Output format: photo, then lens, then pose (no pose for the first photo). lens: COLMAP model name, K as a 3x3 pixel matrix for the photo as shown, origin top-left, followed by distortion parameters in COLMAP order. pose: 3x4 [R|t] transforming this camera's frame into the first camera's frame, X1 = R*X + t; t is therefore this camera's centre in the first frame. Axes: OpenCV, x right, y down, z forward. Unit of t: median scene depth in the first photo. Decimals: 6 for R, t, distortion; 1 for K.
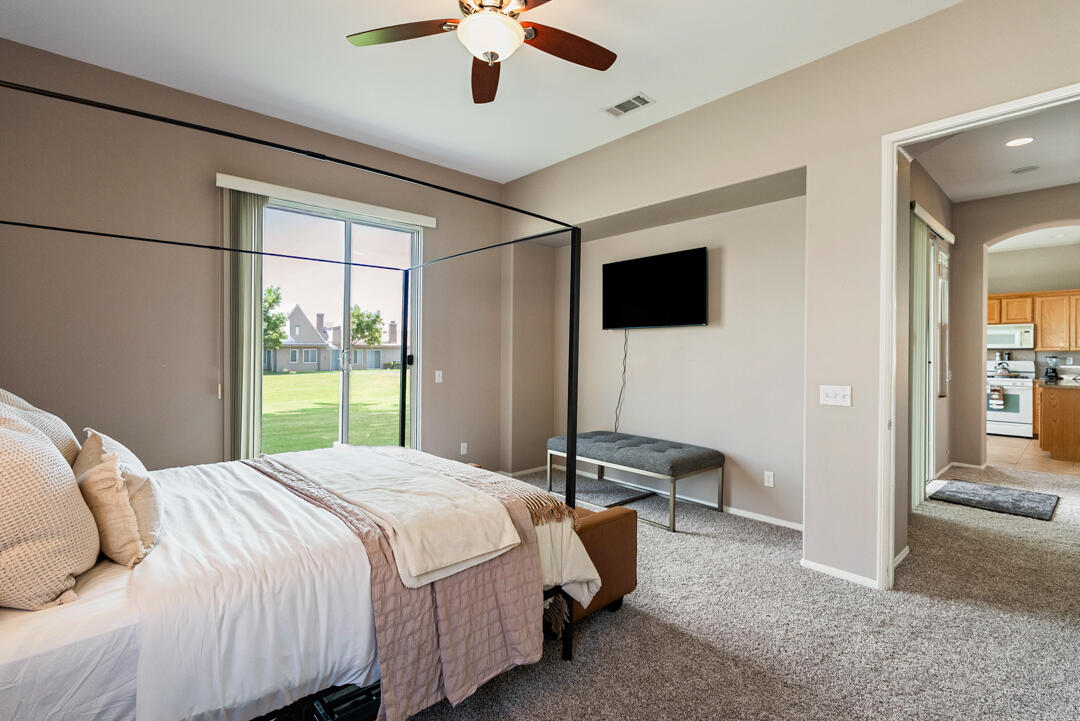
lens RADIAL K [[497.1, 0, 554.3], [0, 497.1, 347.7], [0, 0, 1]] dist [0.000006, 0.000028]
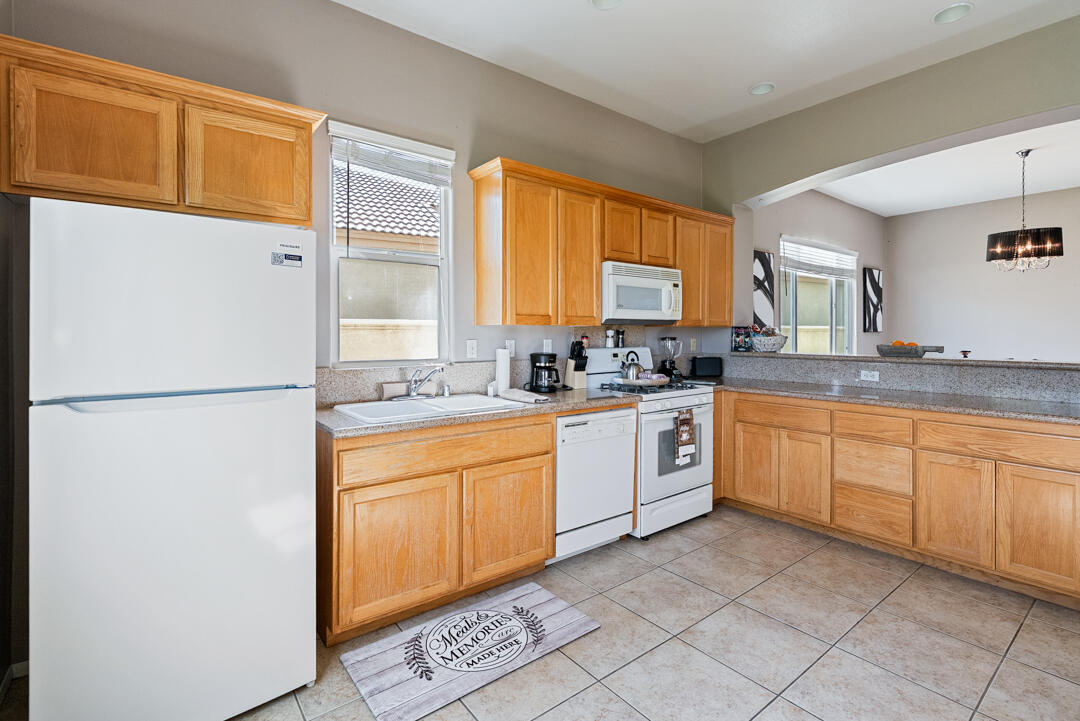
lens RADIAL K [[497.1, 0, 554.3], [0, 497.1, 347.7], [0, 0, 1]] dist [0.000006, 0.000028]
pose [[0.089014, -0.026539, 0.995677, 0.463962], [-0.002336, 0.999637, 0.026853, 0.014075], [-0.996028, -0.004716, 0.088919, 1.053426]]
